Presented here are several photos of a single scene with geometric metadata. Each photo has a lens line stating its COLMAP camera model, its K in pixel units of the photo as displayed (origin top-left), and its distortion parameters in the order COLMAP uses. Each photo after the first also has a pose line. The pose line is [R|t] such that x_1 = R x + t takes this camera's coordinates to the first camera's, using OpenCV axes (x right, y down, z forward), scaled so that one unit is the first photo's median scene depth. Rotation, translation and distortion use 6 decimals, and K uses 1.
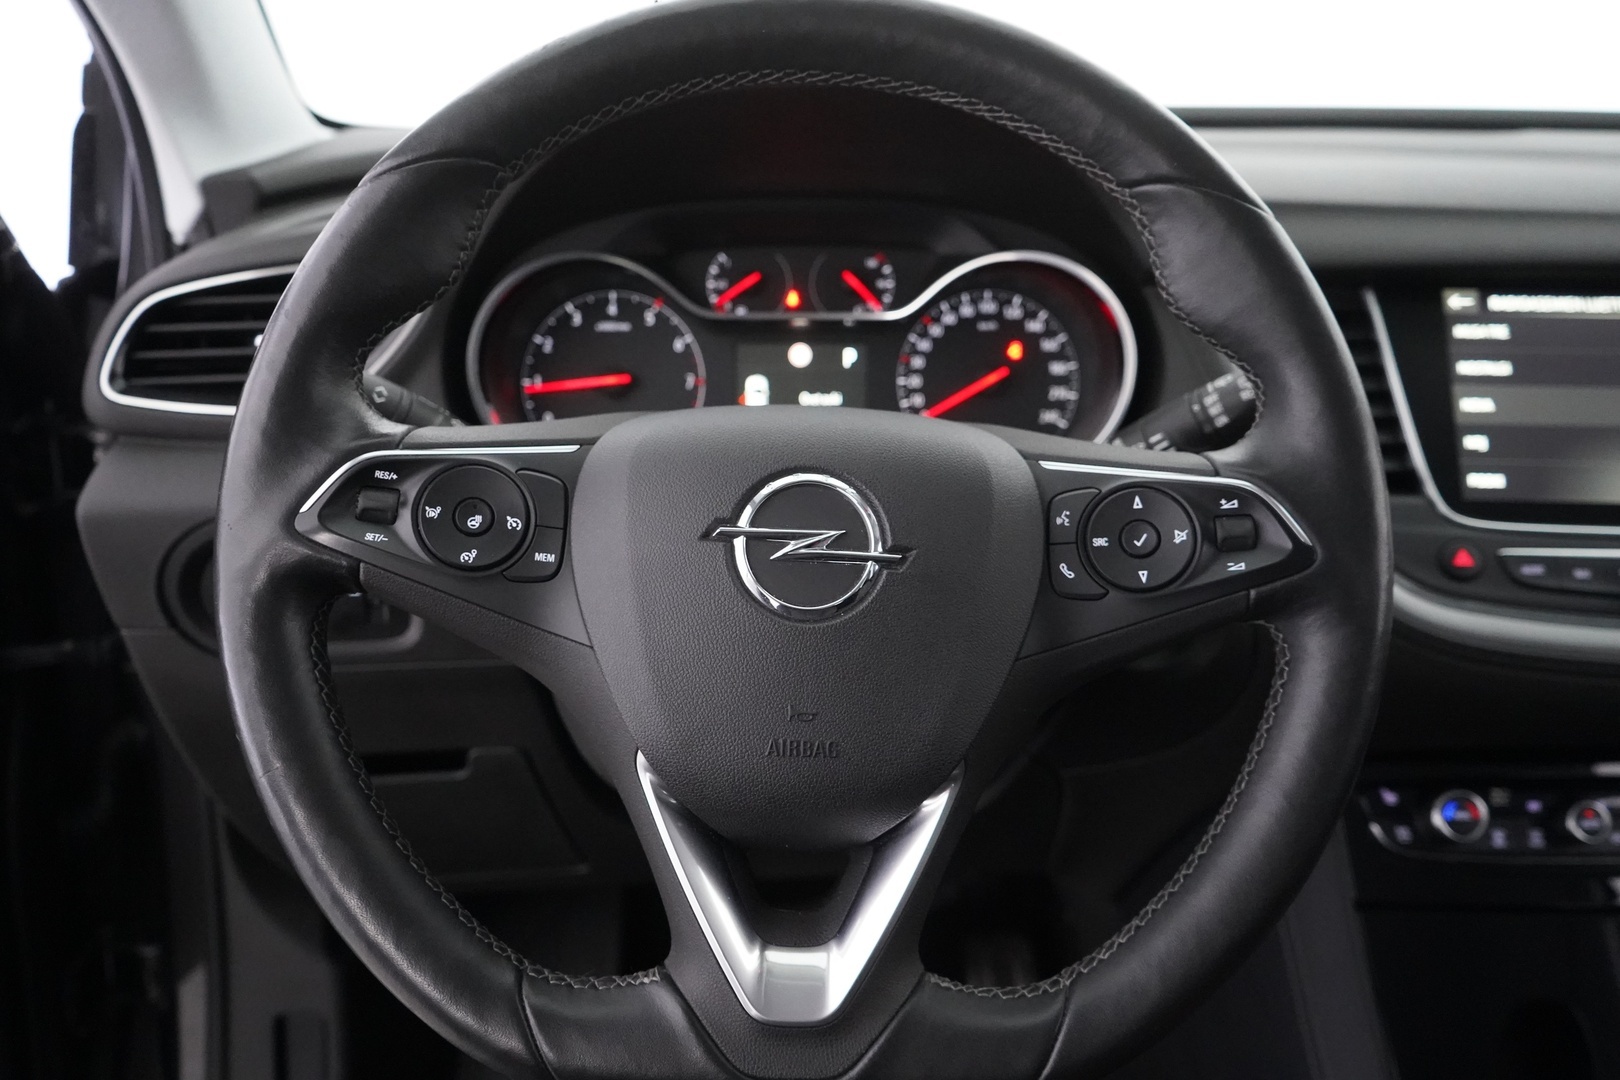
lens RADIAL K [[1327.9, 0, 810.2], [0, 1327.9, 534.2], [0, 0, 1]] dist [-0.019568, 0.059427]
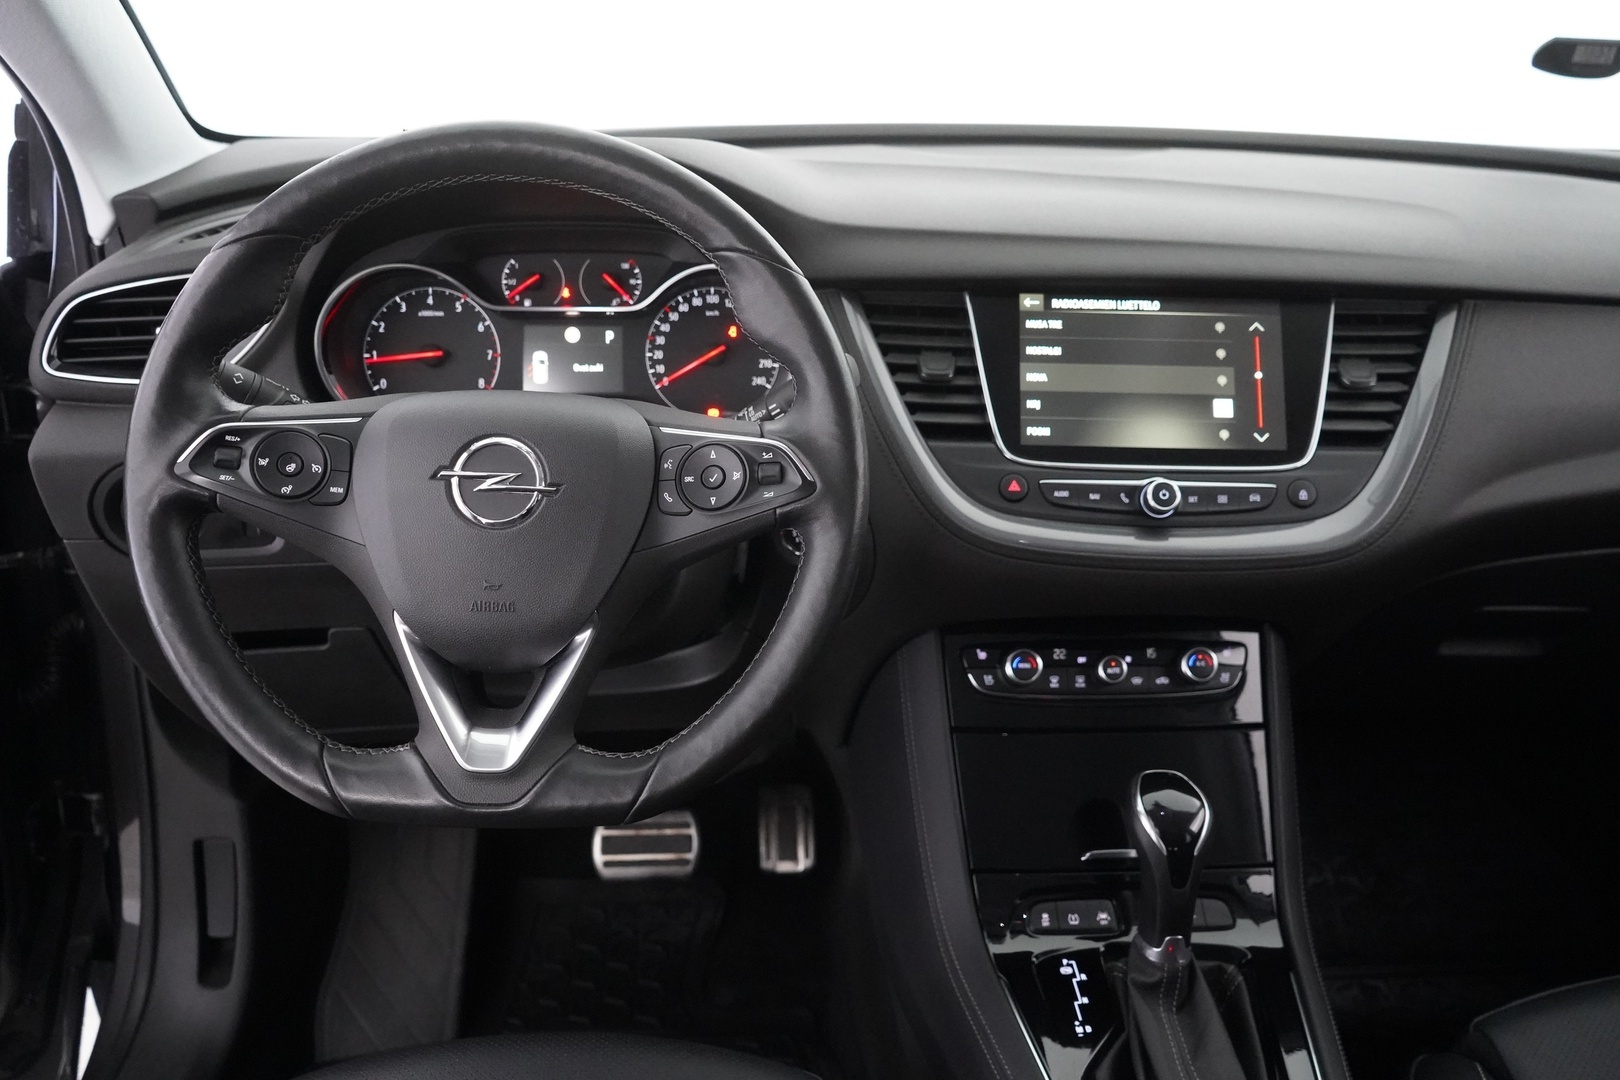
lens RADIAL K [[1327.9, 0, 808.3], [0, 1327.9, 533.1], [0, 0, 1]] dist [-0.019568, 0.059427]
pose [[0.999298, -0.004281, 0.037210, 0.249917], [0.002056, 0.998219, 0.059621, -0.020036], [-0.037399, -0.059502, 0.997527, -0.497901]]
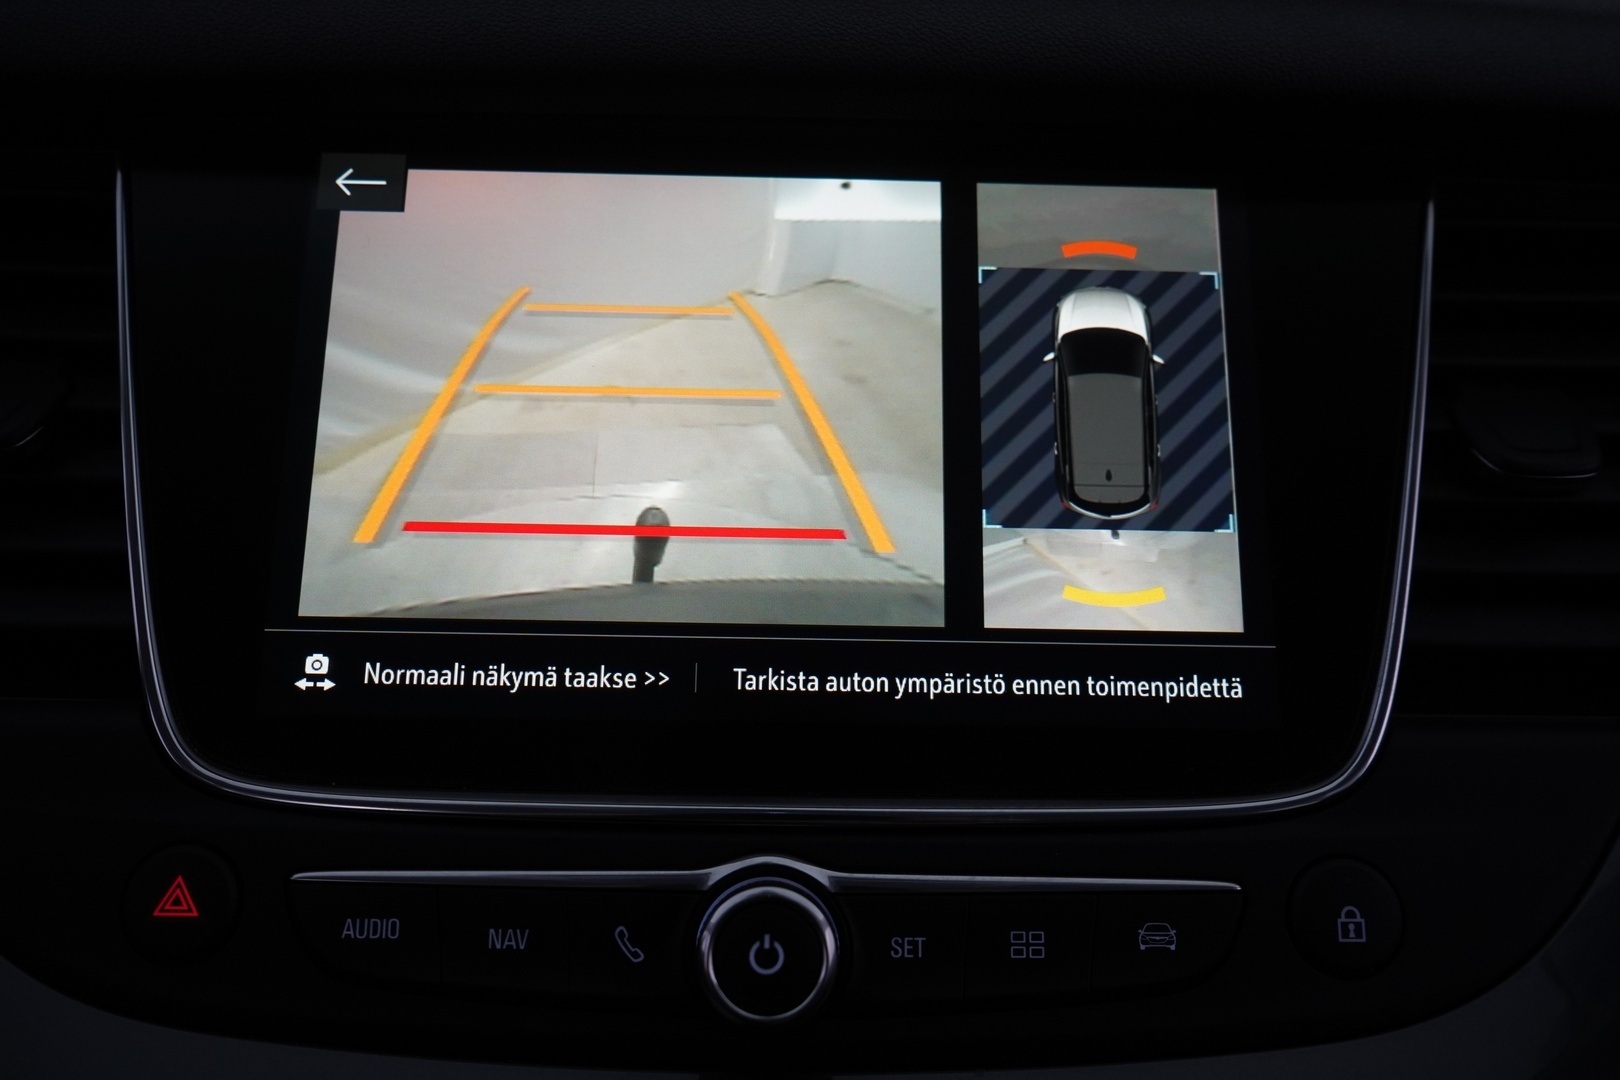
lens RADIAL K [[1327.9, 0, 810.8], [0, 1327.9, 545.0], [0, 0, 1]] dist [-0.019568, 0.059427]
pose [[0.998647, -0.005790, 0.051674, 0.744775], [0.004449, 0.999652, 0.026010, -0.097896], [-0.051807, -0.025745, 0.998325, 0.743050]]
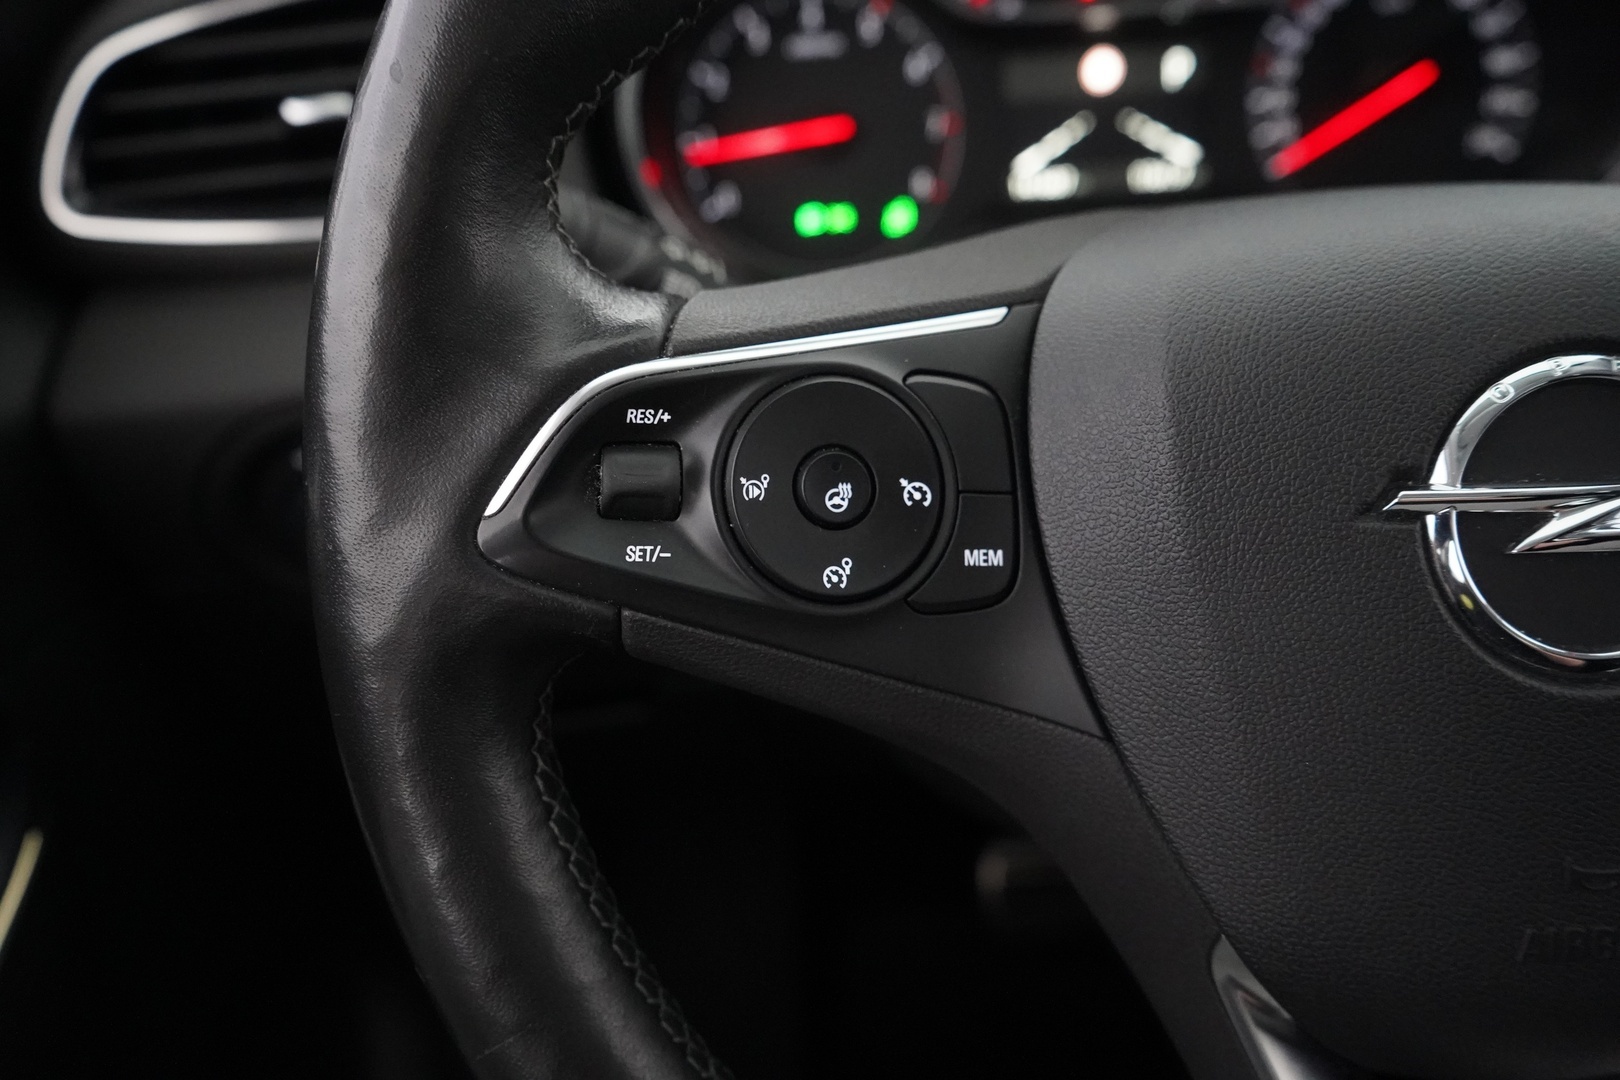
lens RADIAL K [[1327.9, 0, 817.7], [0, 1327.9, 541.9], [0, 0, 1]] dist [-0.019568, 0.059427]
pose [[0.997573, -0.064823, -0.025420, -0.203394], [0.068743, 0.974958, 0.211498, -0.078125], [0.011073, -0.212732, 0.977048, 0.430947]]
